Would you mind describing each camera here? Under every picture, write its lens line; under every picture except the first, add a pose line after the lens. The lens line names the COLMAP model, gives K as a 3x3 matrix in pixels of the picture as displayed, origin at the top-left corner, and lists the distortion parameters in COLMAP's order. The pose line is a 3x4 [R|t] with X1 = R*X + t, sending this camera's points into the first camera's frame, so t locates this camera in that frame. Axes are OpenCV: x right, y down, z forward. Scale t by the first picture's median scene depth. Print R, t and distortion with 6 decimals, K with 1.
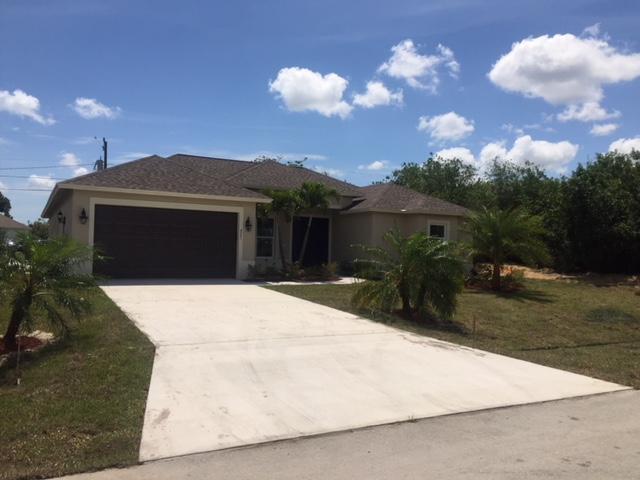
lens RADIAL K [[545.2, 0, 319.8], [0, 545.2, 240.6], [0, 0, 1]] dist [0.044475, 0.003593]
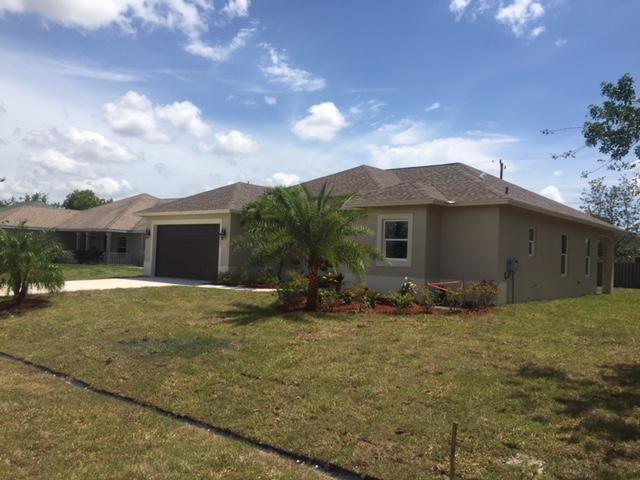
lens RADIAL K [[545.2, 0, 320.1], [0, 545.2, 239.8], [0, 0, 1]] dist [0.044475, 0.003593]
pose [[0.405131, -0.044281, -0.913186, 0.960377], [-0.009820, 0.998558, -0.052777, 0.039925], [0.914206, 0.030349, 0.404112, 0.732328]]
